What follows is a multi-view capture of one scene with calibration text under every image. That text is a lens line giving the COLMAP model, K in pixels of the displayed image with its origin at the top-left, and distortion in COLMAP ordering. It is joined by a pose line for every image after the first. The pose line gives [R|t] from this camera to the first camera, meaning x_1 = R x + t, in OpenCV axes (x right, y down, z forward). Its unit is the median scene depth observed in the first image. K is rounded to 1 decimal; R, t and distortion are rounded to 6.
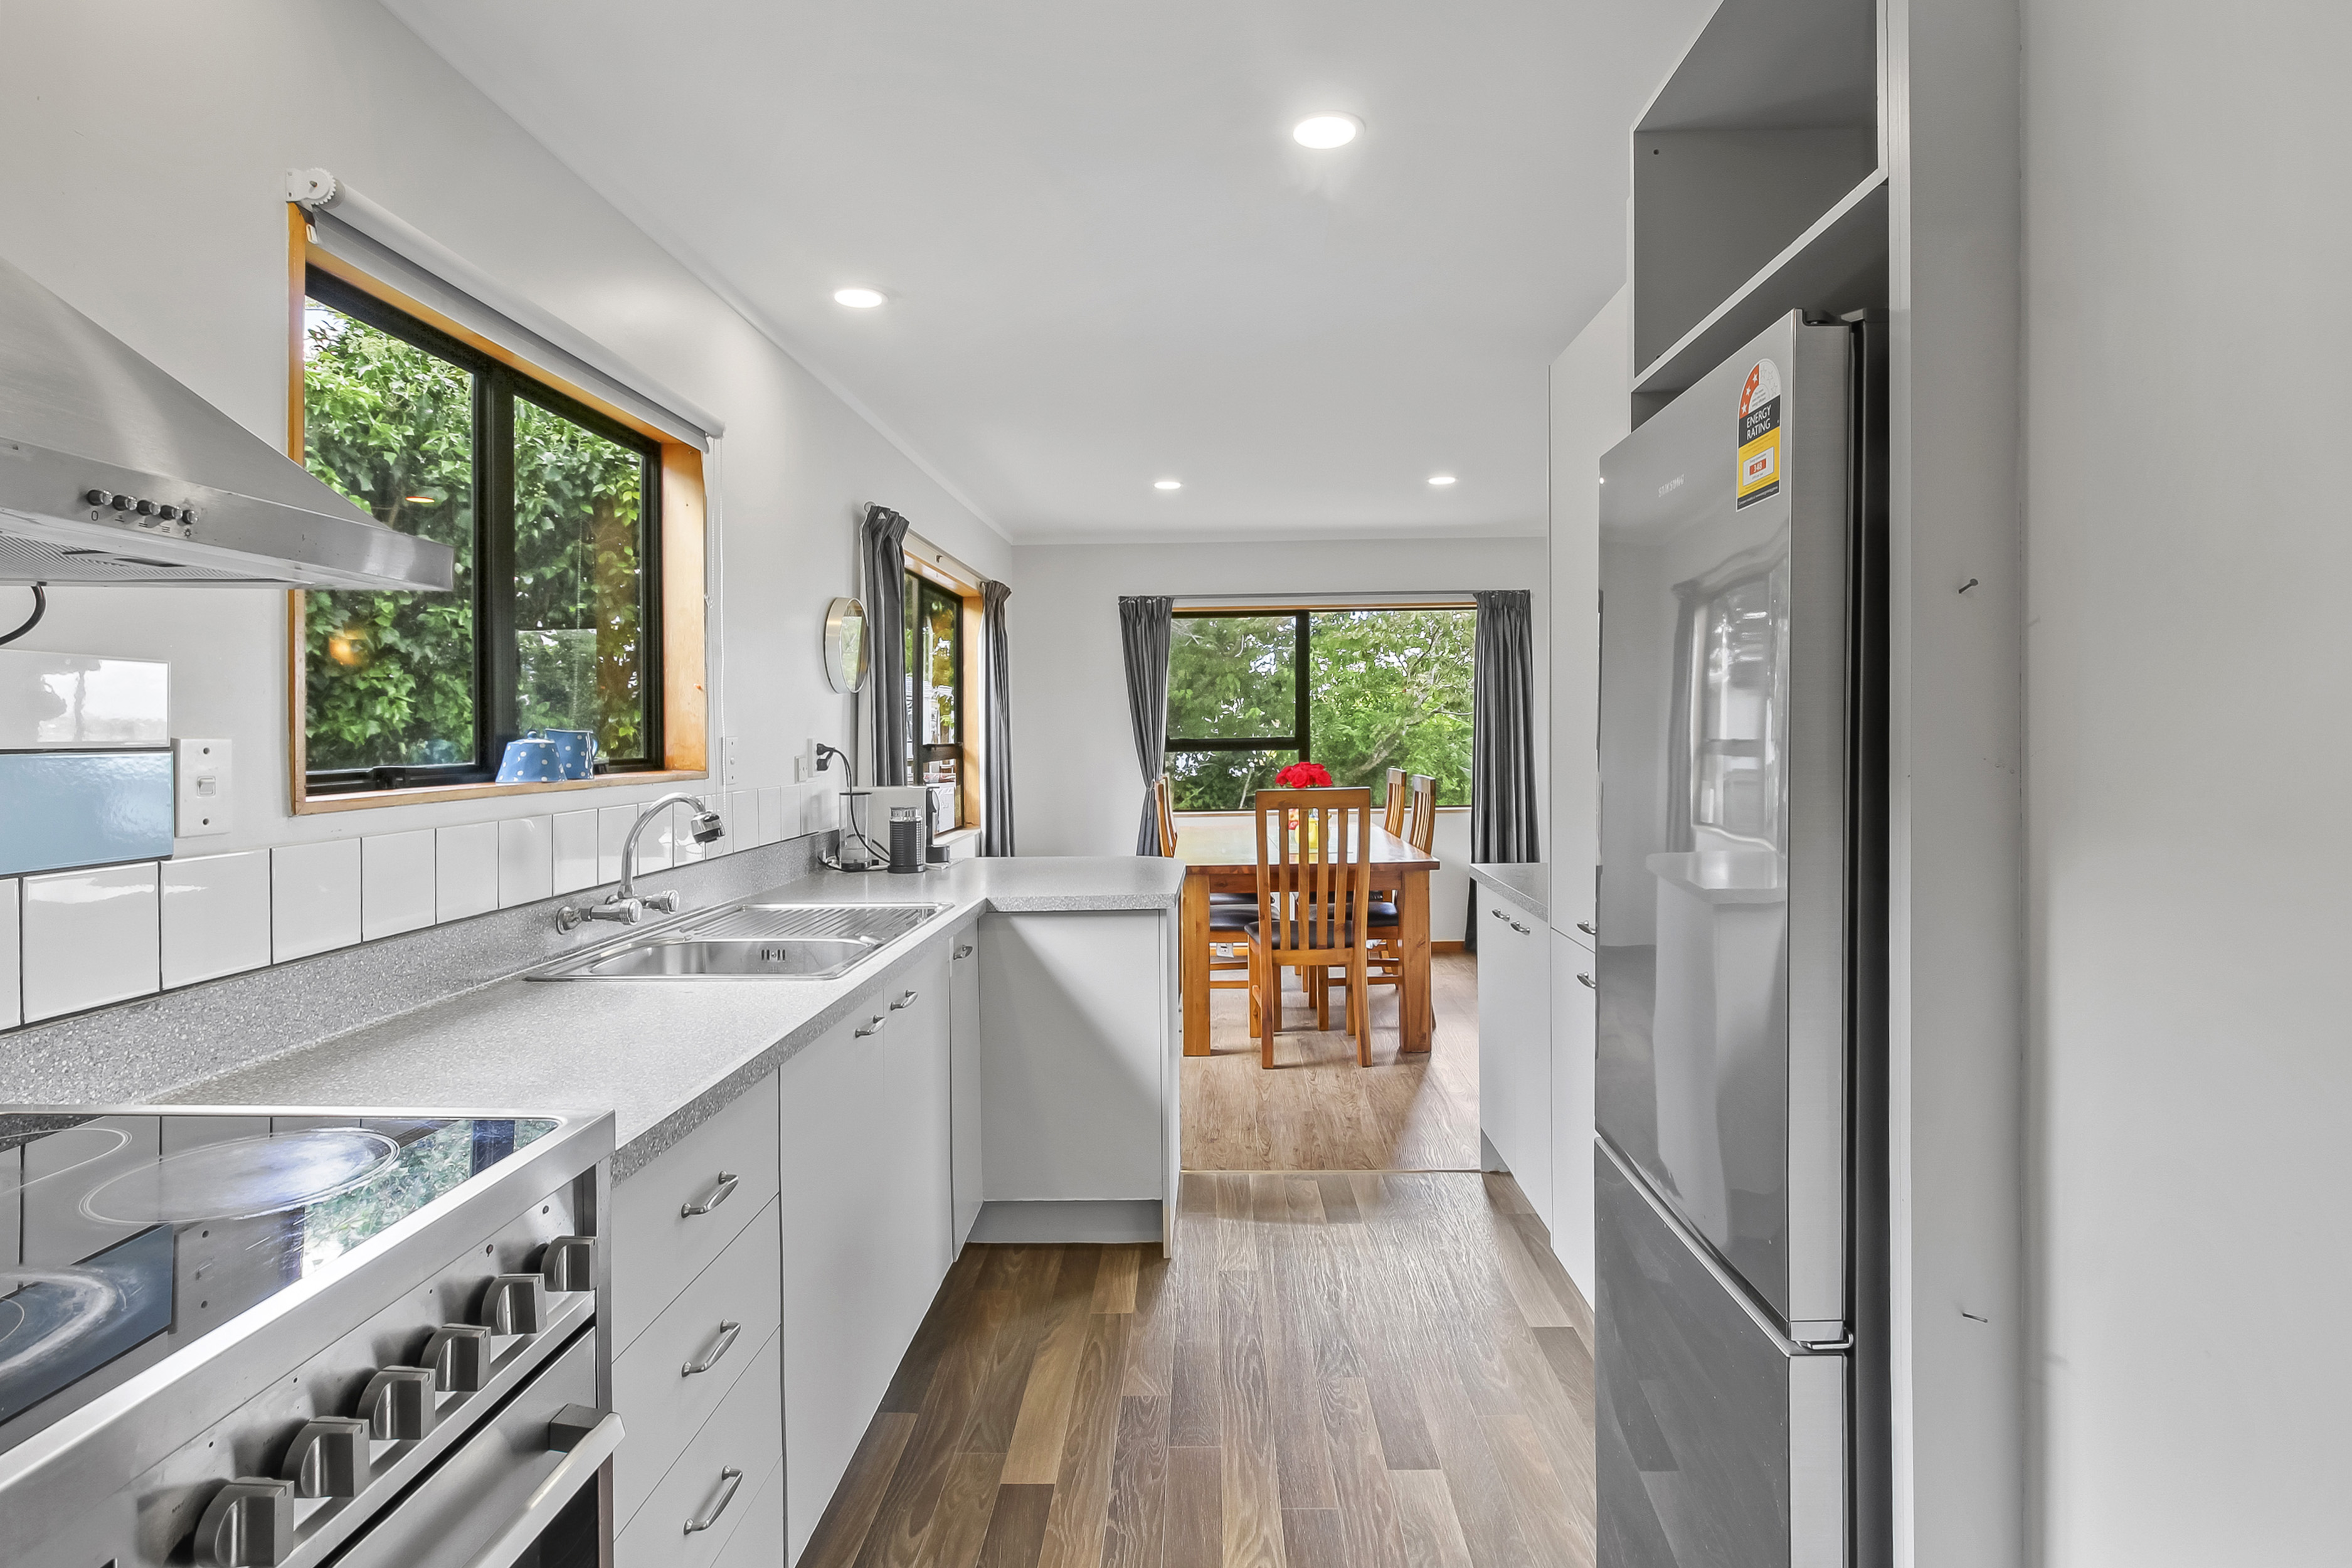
lens RADIAL K [[1210.4, 0, 1243.4], [0, 1210.4, 821.5], [0, 0, 1]] dist [-0.013010, 0.000636]
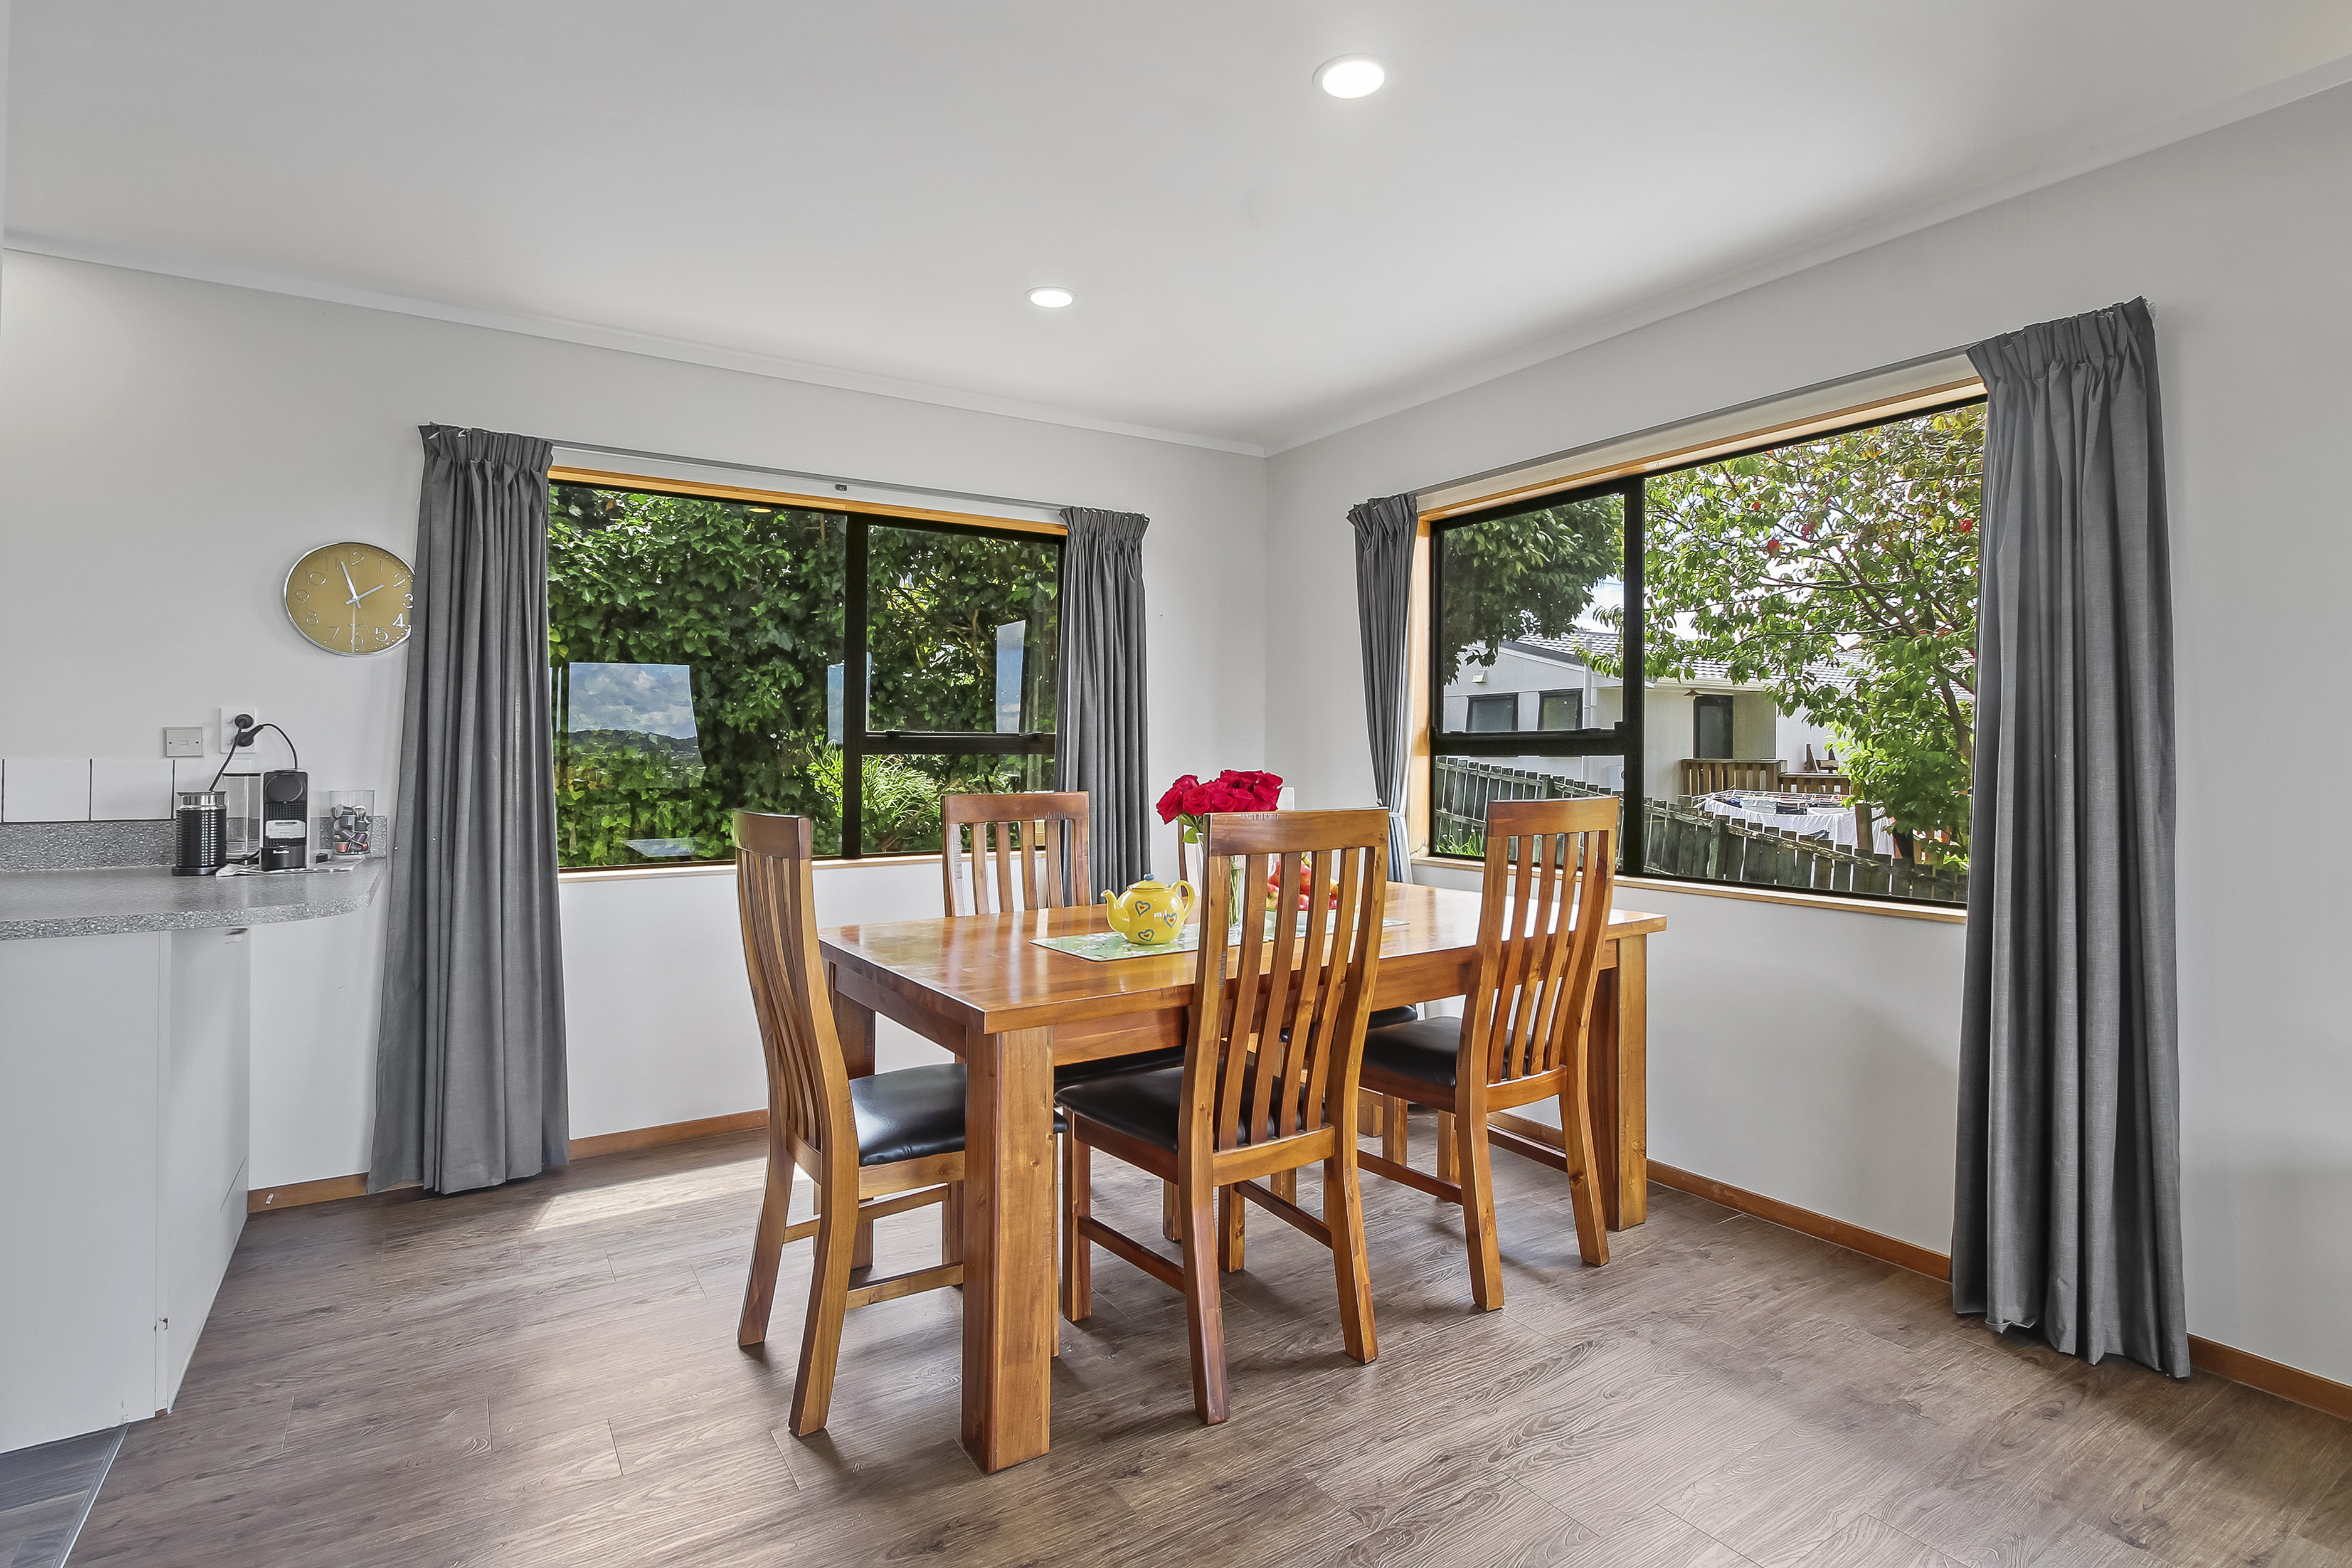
lens RADIAL K [[1135.3, 0, 1191.4], [0, 1135.3, 797.8], [0, 0, 1]] dist [-0.014854, 0.001770]
pose [[0.531423, 0.055899, -0.845261, 0.708112], [-0.069672, 0.997324, 0.022152, -0.072327], [0.844237, 0.047119, 0.533895, 1.159912]]
